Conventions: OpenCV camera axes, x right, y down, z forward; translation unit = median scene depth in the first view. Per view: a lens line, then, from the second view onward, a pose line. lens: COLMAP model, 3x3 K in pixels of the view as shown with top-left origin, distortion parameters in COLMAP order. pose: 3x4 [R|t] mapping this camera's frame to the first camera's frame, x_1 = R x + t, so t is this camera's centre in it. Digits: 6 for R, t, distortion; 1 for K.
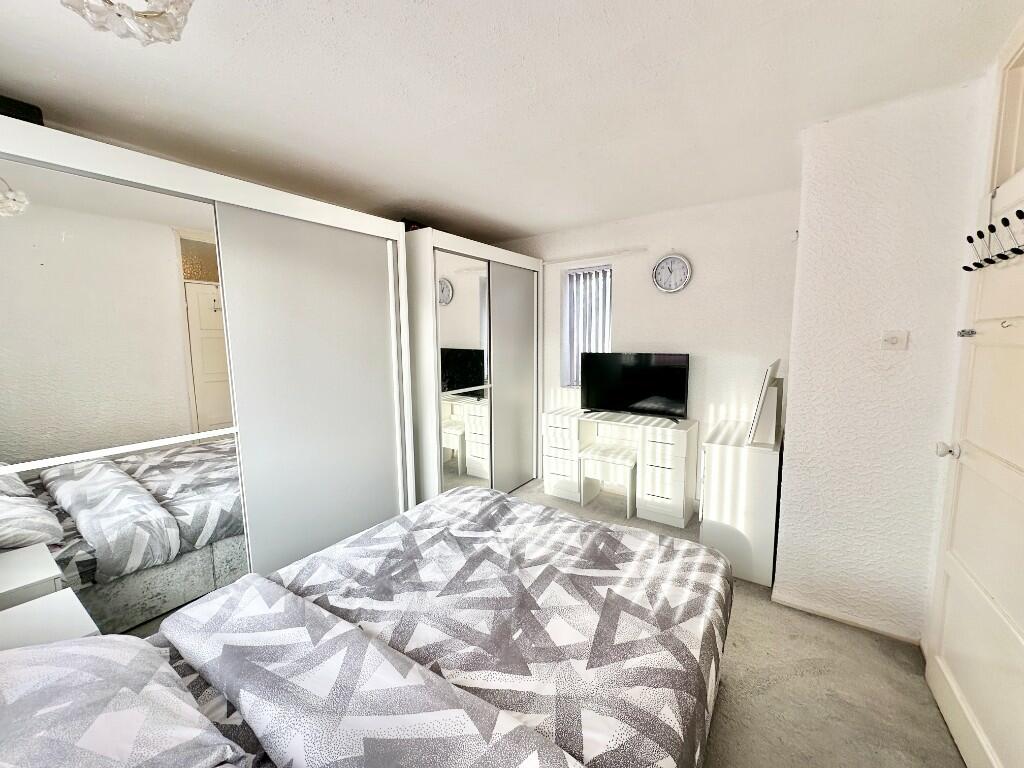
lens RADIAL K [[406.9, 0, 514.6], [0, 406.9, 383.2], [0, 0, 1]] dist [-0.003097, -0.000013]
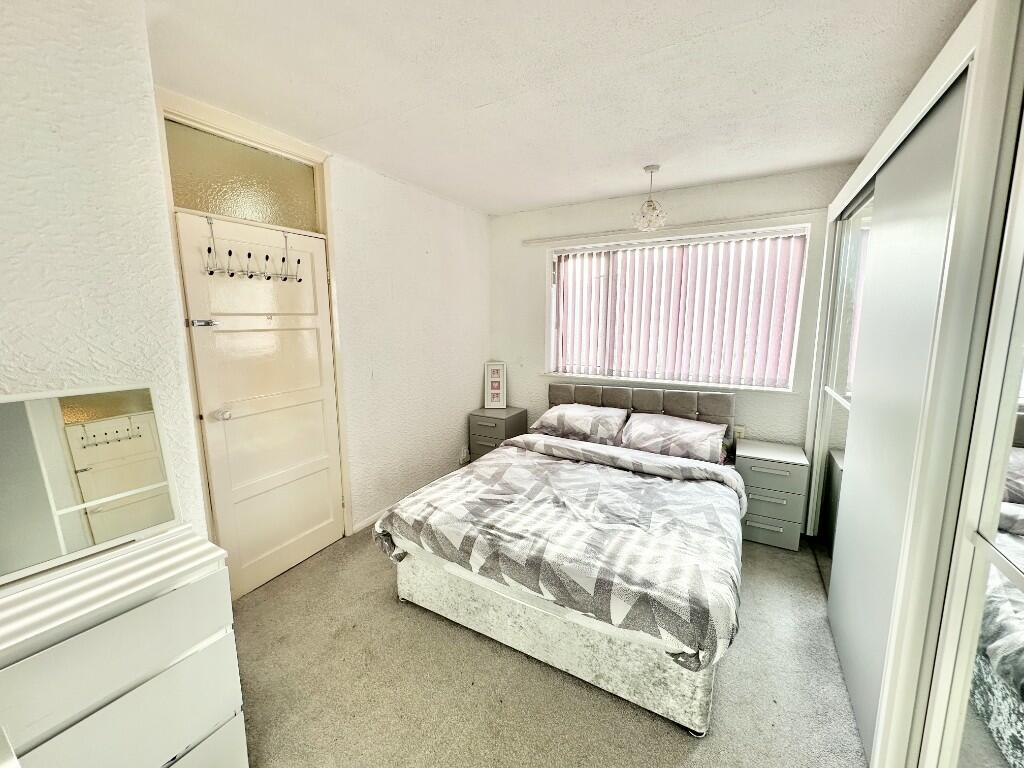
lens RADIAL K [[406.9, 0, 509.2], [0, 406.9, 380.3], [0, 0, 1]] dist [-0.003097, -0.000013]
pose [[-0.997413, 0.024489, -0.067589, 0.236623], [0.006489, 0.967019, 0.254623, -0.246337], [0.071595, 0.253526, -0.964676, 2.153921]]
